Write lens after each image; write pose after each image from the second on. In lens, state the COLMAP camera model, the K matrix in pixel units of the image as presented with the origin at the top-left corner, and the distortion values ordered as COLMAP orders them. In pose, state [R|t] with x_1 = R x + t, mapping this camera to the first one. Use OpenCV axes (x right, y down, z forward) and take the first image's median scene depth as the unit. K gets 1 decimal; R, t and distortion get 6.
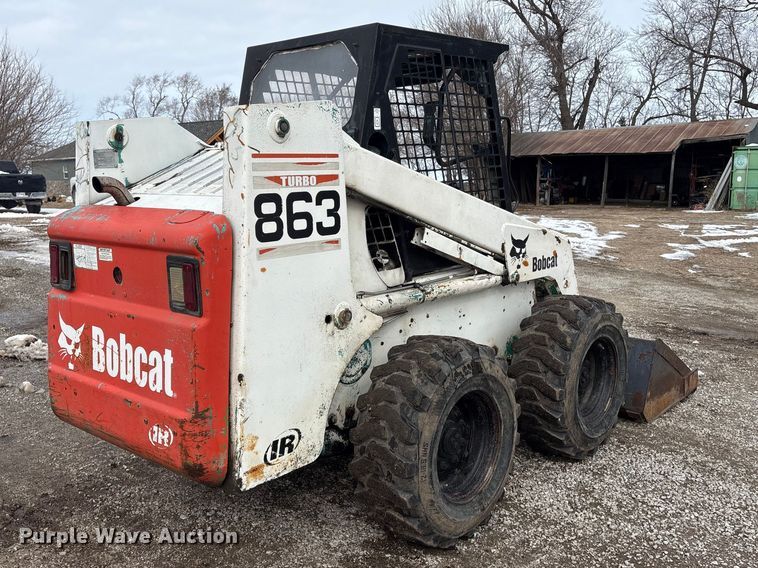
lens RADIAL K [[737.2, 0, 376.0], [0, 737.2, 275.0], [0, 0, 1]] dist [0.081959, -0.015192]
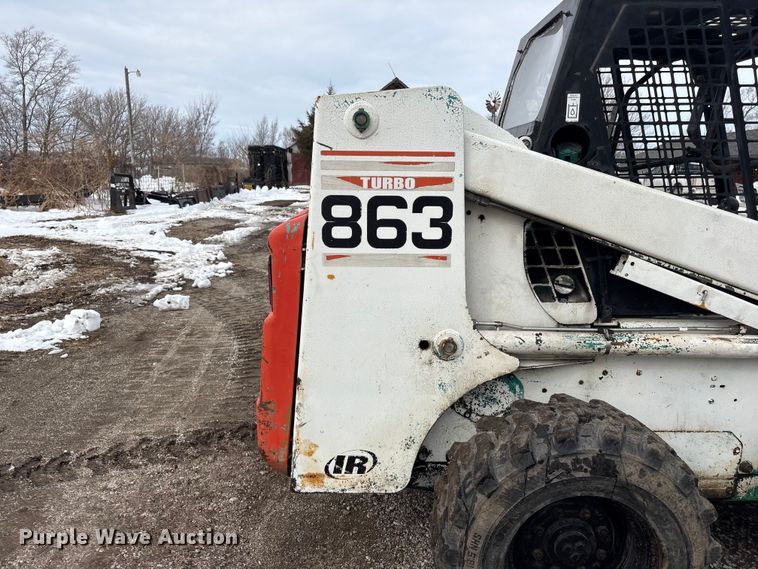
lens RADIAL K [[581.1, 0, 379.0], [0, 581.1, 284.5], [0, 0, 1]] dist [0.060322, -0.073296]
pose [[0.667640, 0.173714, -0.723934, 0.389620], [-0.132914, 0.984586, 0.113682, -0.082457], [0.732524, 0.020322, 0.680438, 0.504777]]
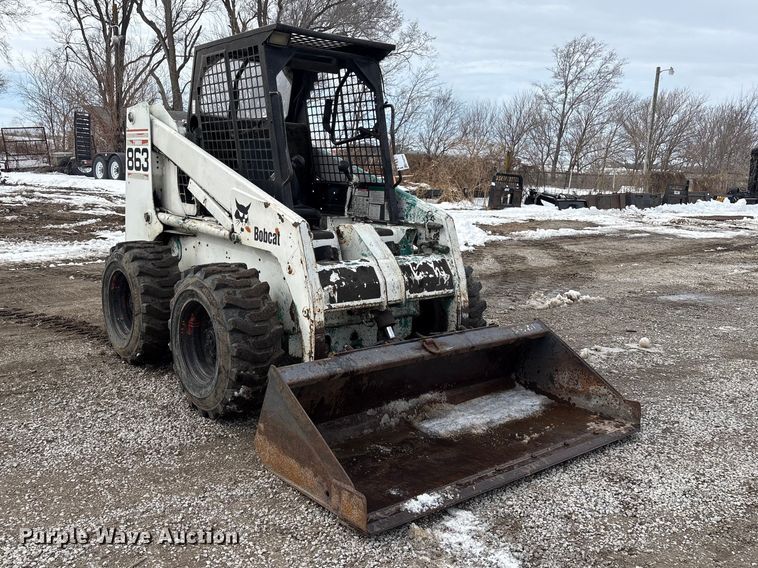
lens RADIAL K [[666.4, 0, 346.1], [0, 666.4, 279.7], [0, 0, 1]] dist [0.061907, -0.006895]
pose [[-0.180592, 0.182387, -0.966499, 1.594769], [-0.176120, 0.960777, 0.214216, -0.252096], [0.967661, 0.208906, -0.141387, 1.824566]]
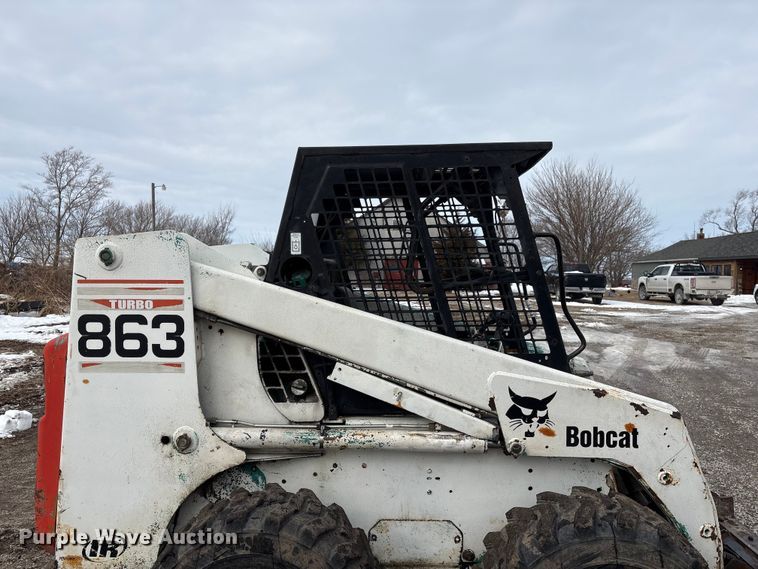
lens RADIAL K [[581.1, 0, 379.0], [0, 581.1, 284.5], [0, 0, 1]] dist [0.060322, -0.073296]
pose [[0.634608, 0.043410, -0.771614, 0.753226], [-0.129069, 0.990352, -0.050437, -0.153087], [0.761980, 0.131599, 0.634088, 0.697496]]
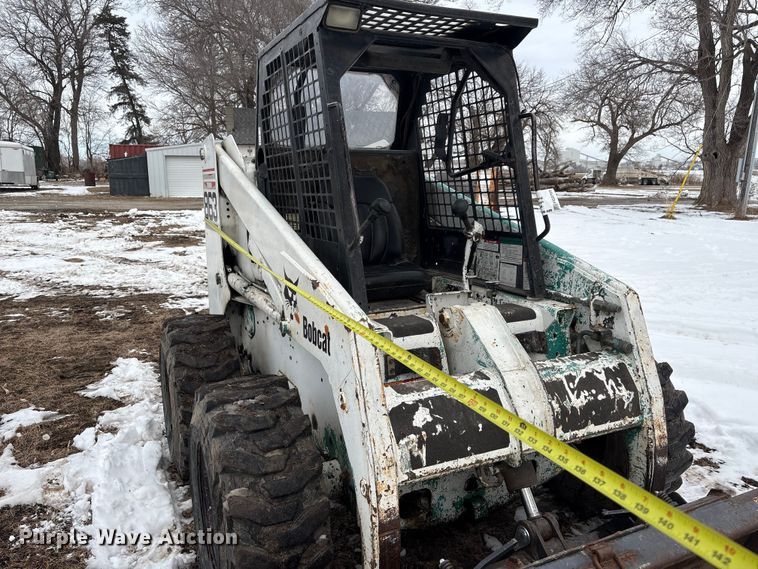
lens RADIAL K [[579.6, 0, 375.5], [0, 579.6, 282.9], [0, 0, 1]] dist [-0.004812, -0.004815]
pose [[-0.387096, 0.170801, -0.906082, 0.926063], [-0.125613, 0.963762, 0.235339, -0.257761], [0.913443, 0.204914, -0.351613, 1.765236]]
